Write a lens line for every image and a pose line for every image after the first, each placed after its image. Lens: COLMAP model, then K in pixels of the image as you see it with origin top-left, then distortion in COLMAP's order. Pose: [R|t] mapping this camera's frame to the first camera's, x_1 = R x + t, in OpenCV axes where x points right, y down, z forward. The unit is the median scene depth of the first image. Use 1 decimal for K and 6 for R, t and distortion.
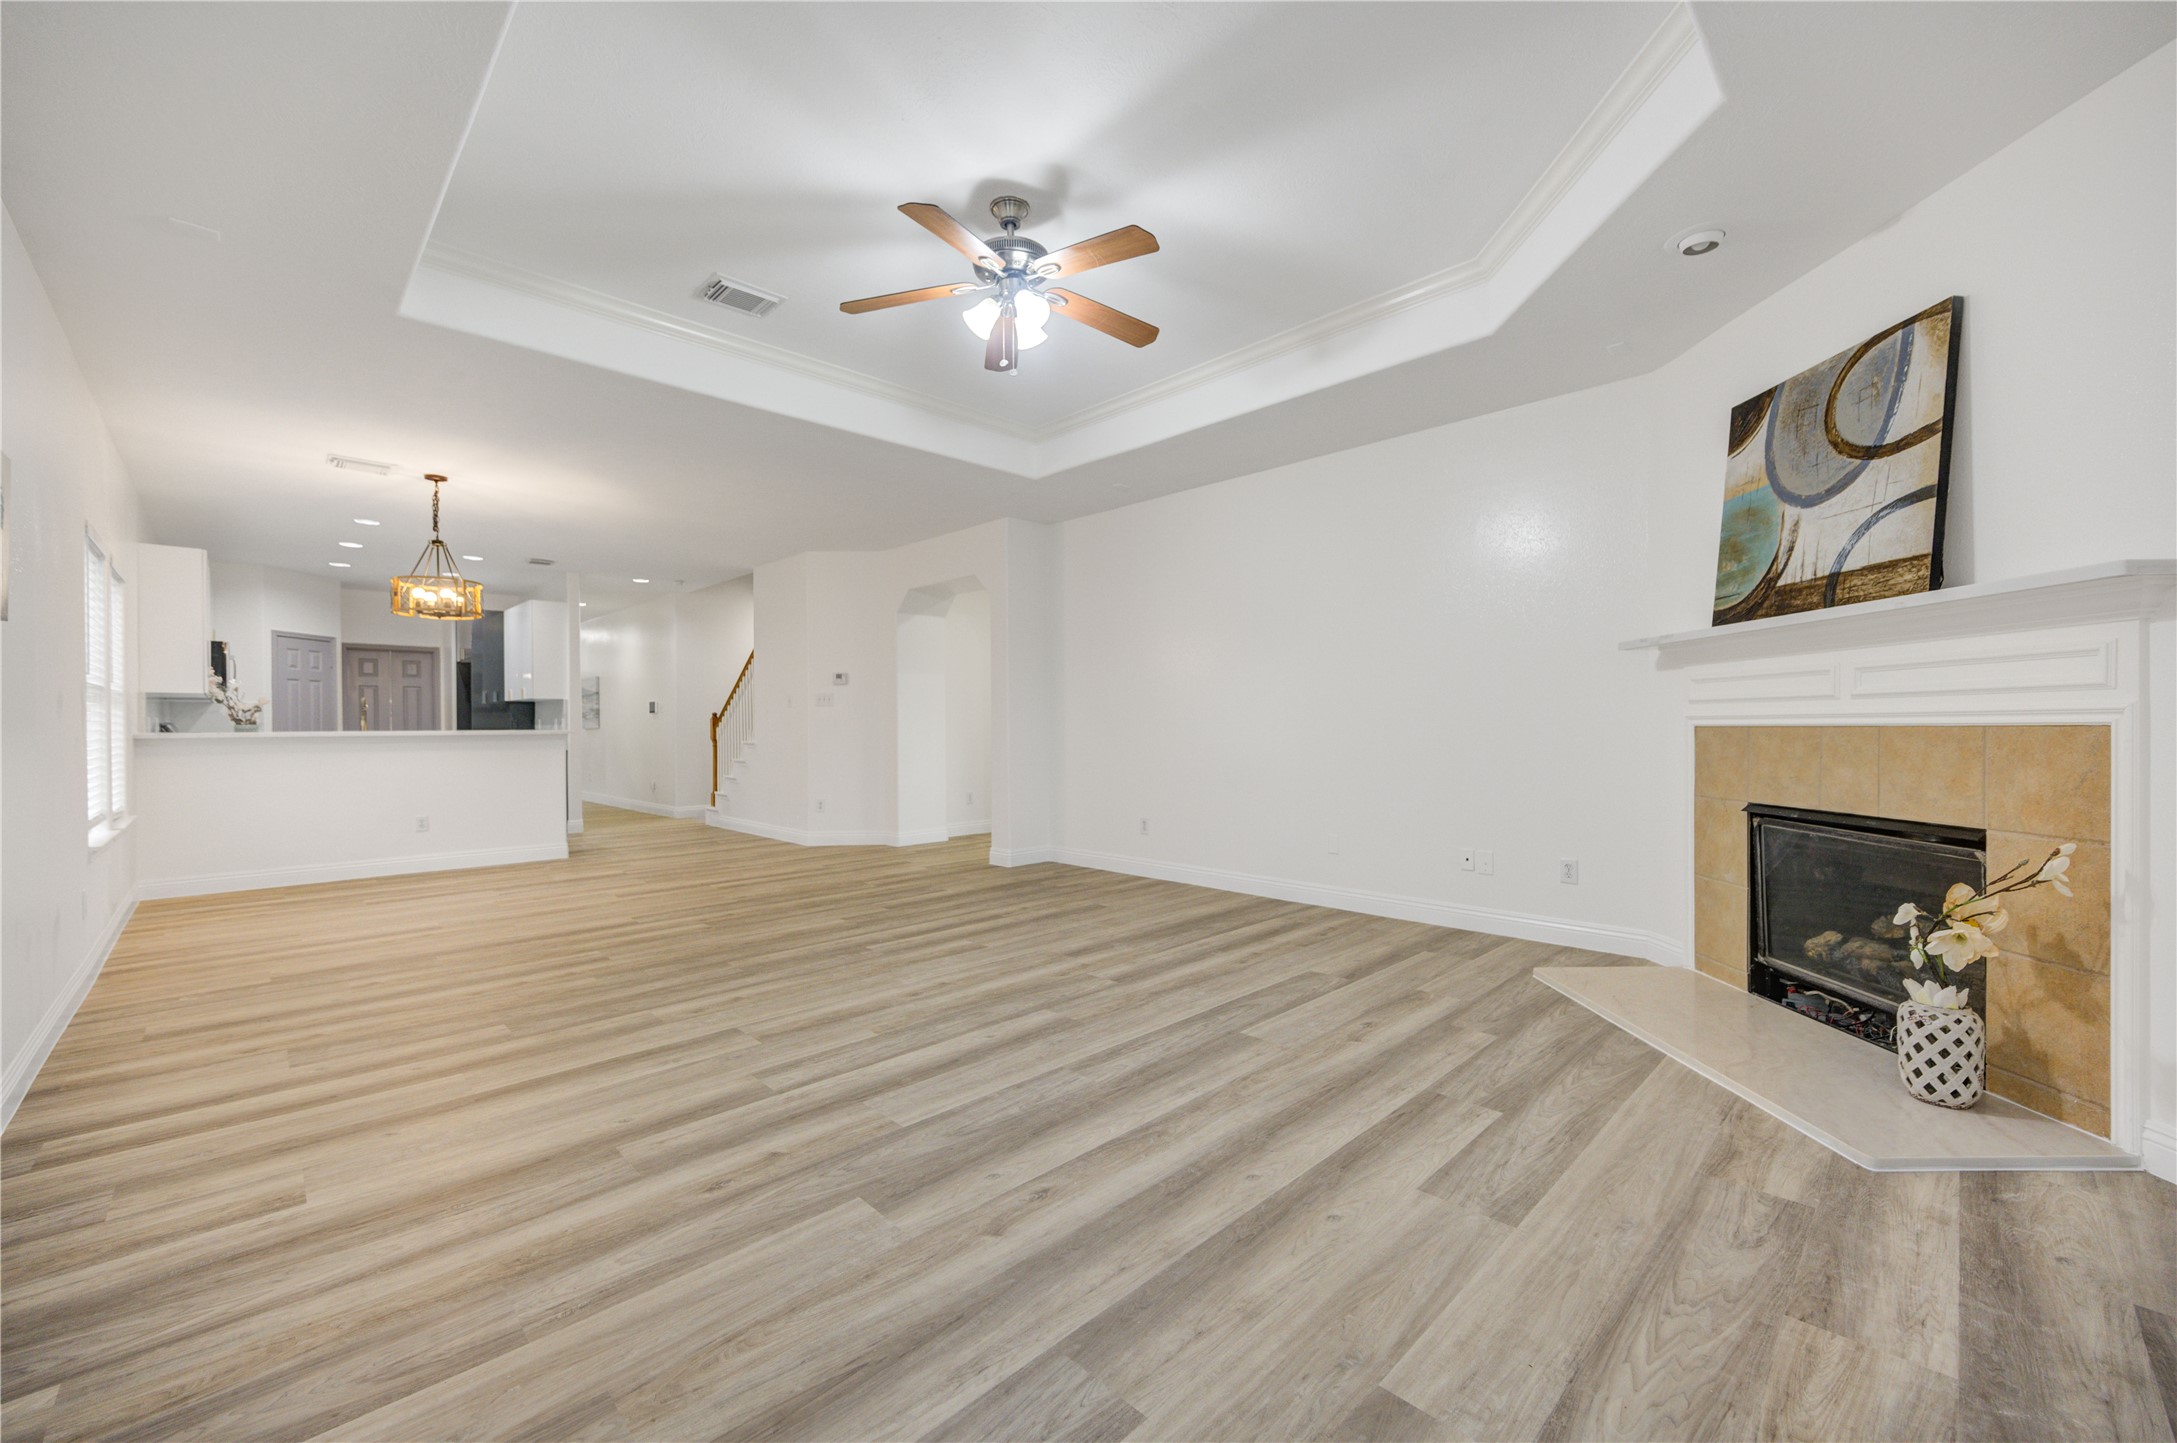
lens RADIAL K [[851.6, 0, 1090.9], [0, 851.6, 730.1], [0, 0, 1]] dist [0.001184, -0.000085]
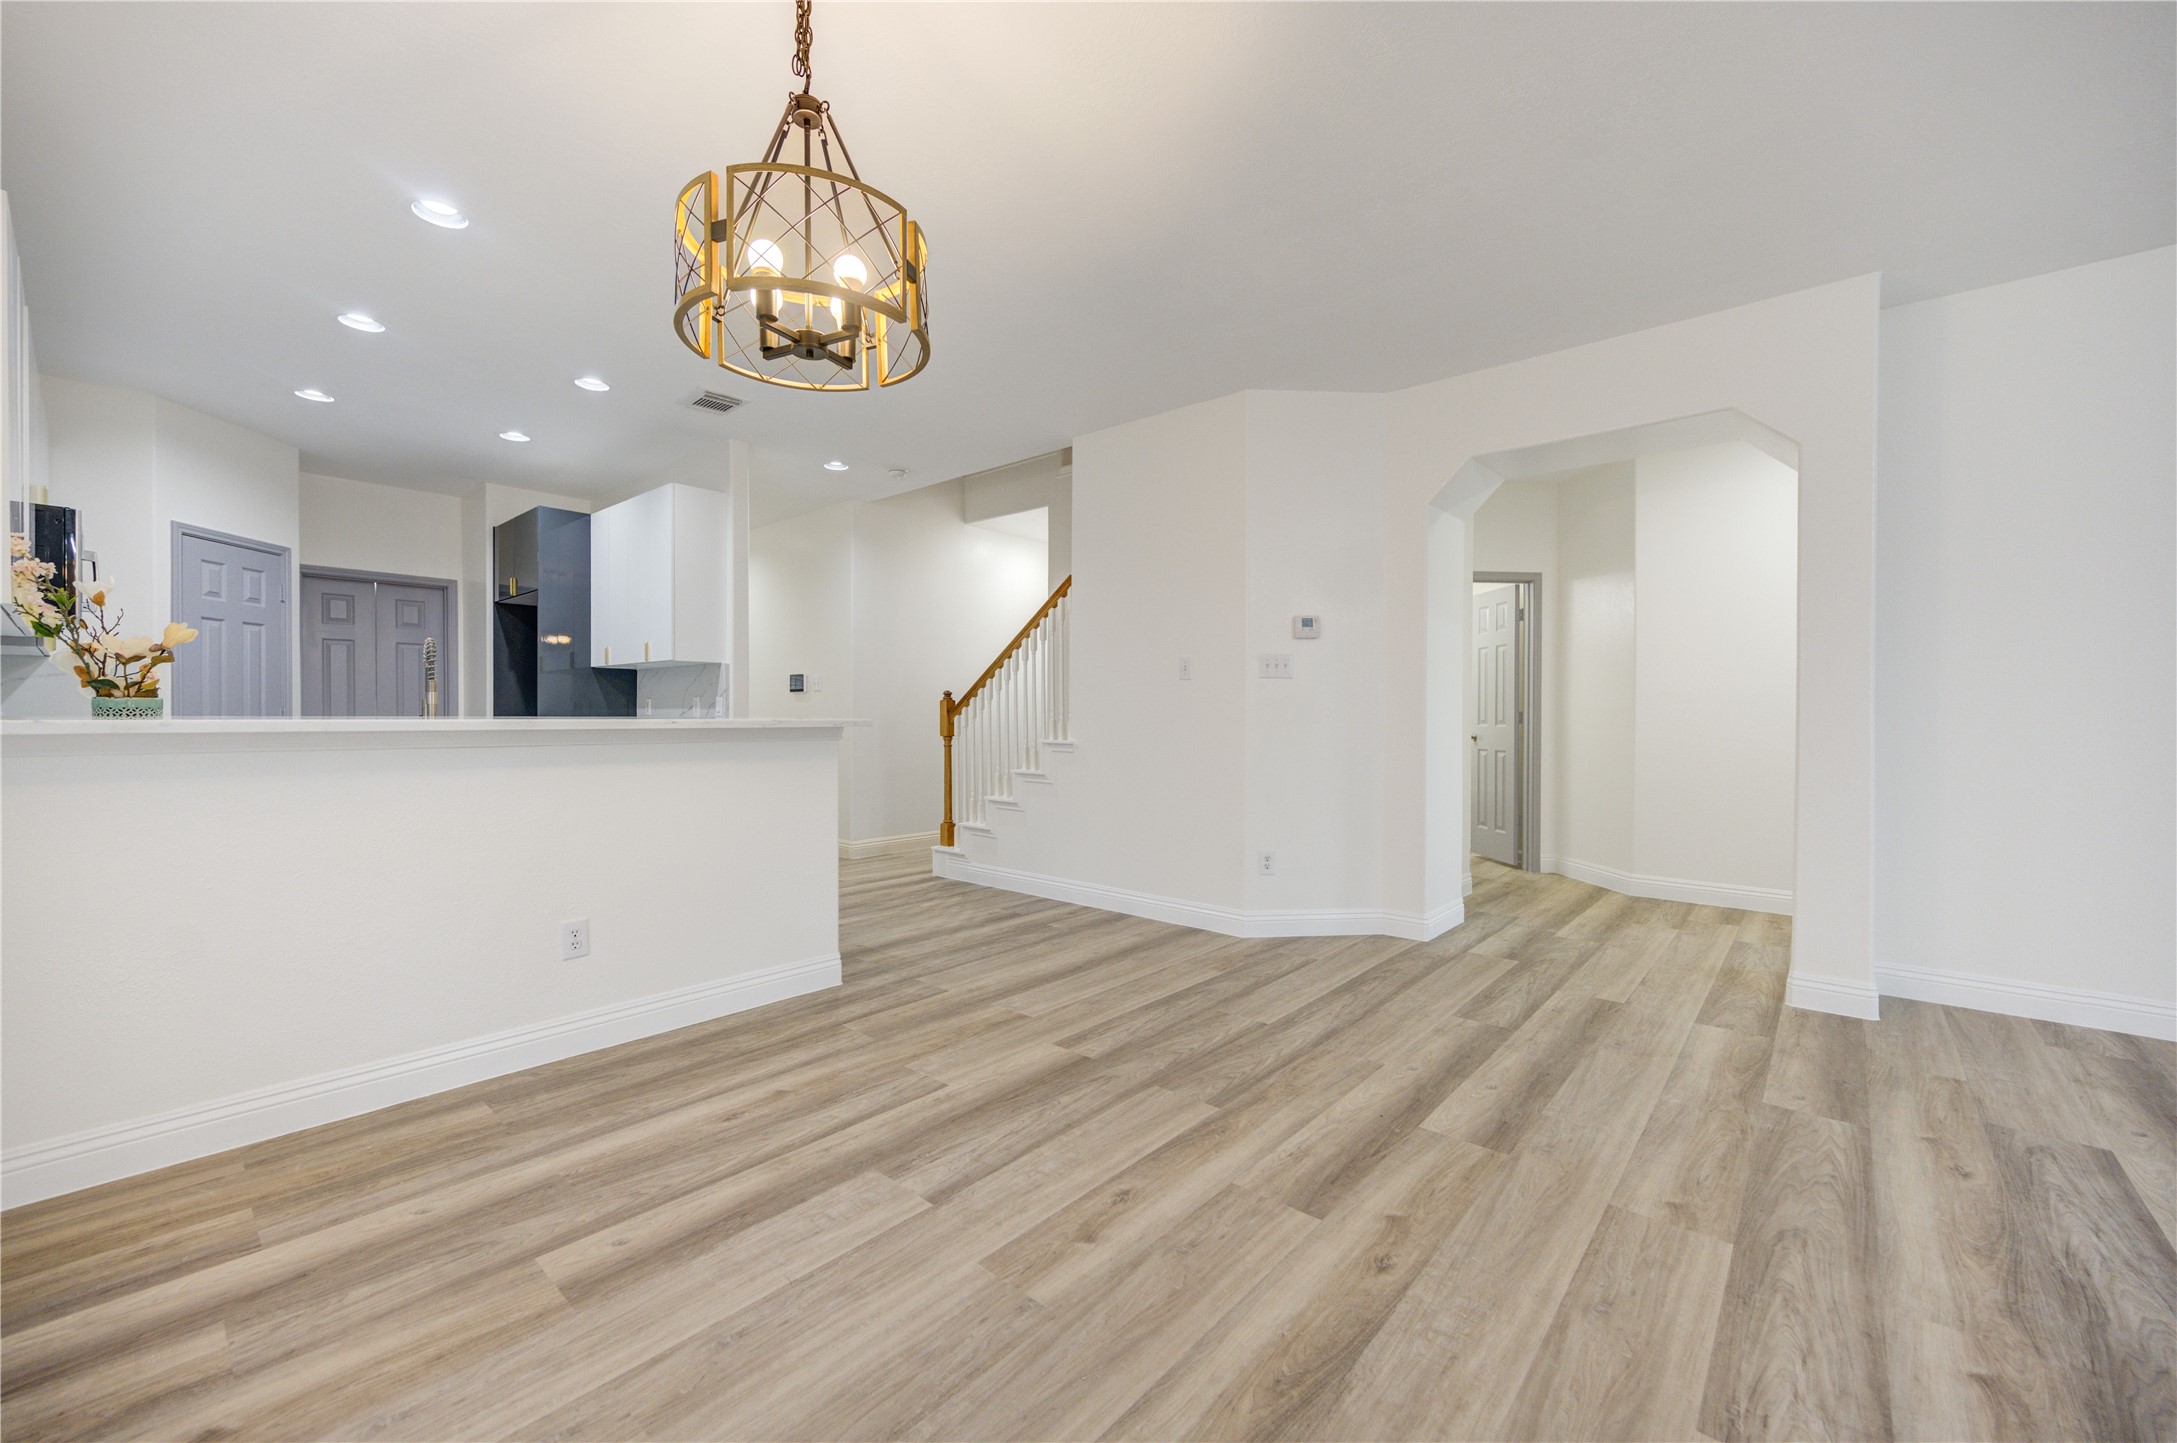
lens RADIAL K [[857.1, 0, 1089.2], [0, 857.1, 719.4], [0, 0, 1]] dist [0.003120, -0.002000]
pose [[0.997367, 0.008329, 0.072038, -0.405677], [-0.008189, 0.999964, -0.002233, 0.000257], [-0.072054, 0.001637, 0.997399, 0.403965]]
